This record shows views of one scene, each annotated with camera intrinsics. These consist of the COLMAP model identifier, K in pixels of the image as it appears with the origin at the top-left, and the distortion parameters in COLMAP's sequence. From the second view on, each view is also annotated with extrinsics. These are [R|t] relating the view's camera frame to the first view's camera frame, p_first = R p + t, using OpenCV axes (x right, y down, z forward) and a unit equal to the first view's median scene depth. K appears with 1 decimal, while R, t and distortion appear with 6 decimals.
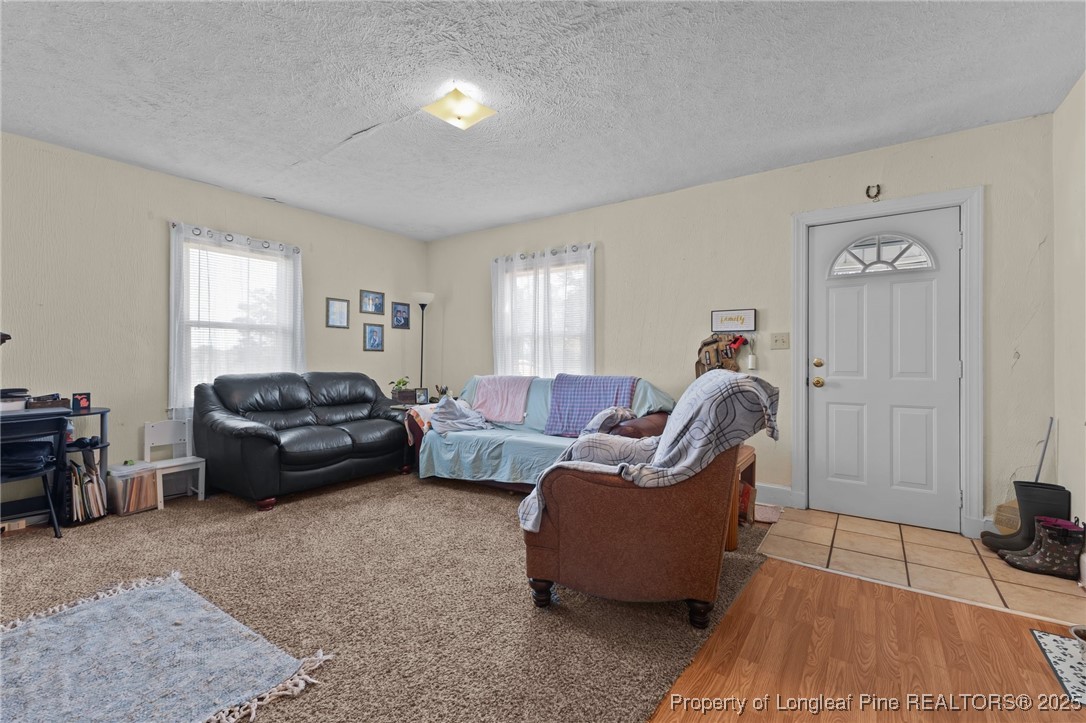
lens RADIAL K [[472.8, 0, 542.6], [0, 472.8, 357.2], [0, 0, 1]] dist [0.008397, -0.002776]
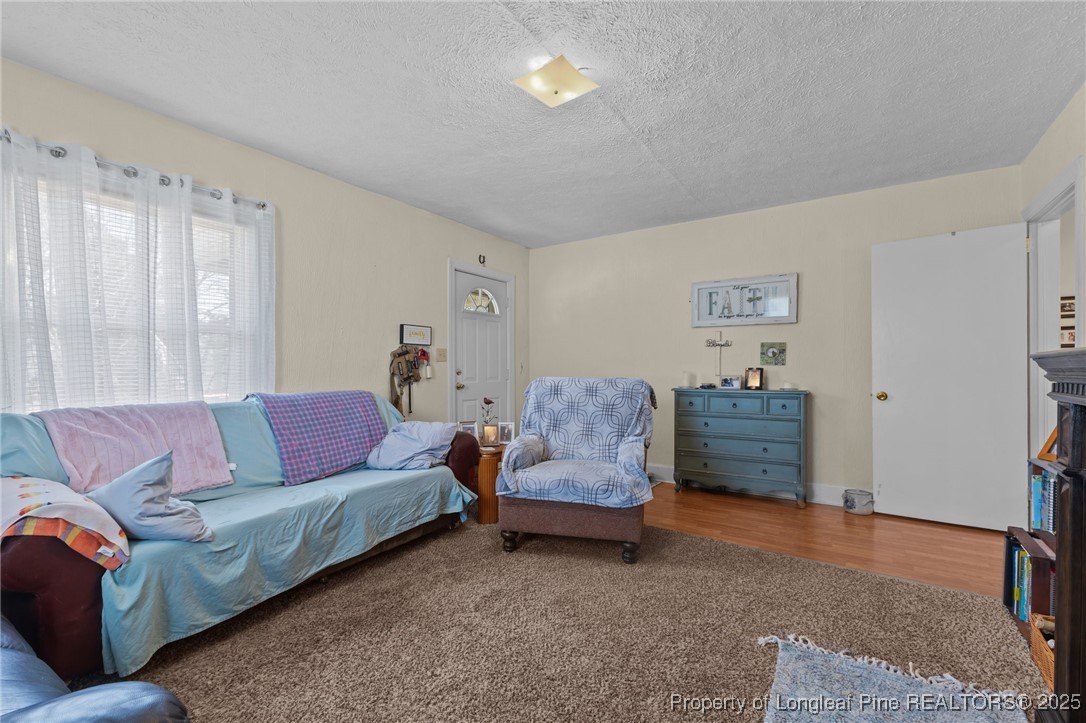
lens RADIAL K [[472.8, 0, 545.6], [0, 472.8, 373.3], [0, 0, 1]] dist [0.008397, -0.002776]
pose [[-0.028270, -0.013121, 0.999514, -0.724848], [-0.002059, 0.999912, 0.013068, -0.001879], [-0.999598, -0.001689, -0.028295, 0.725690]]
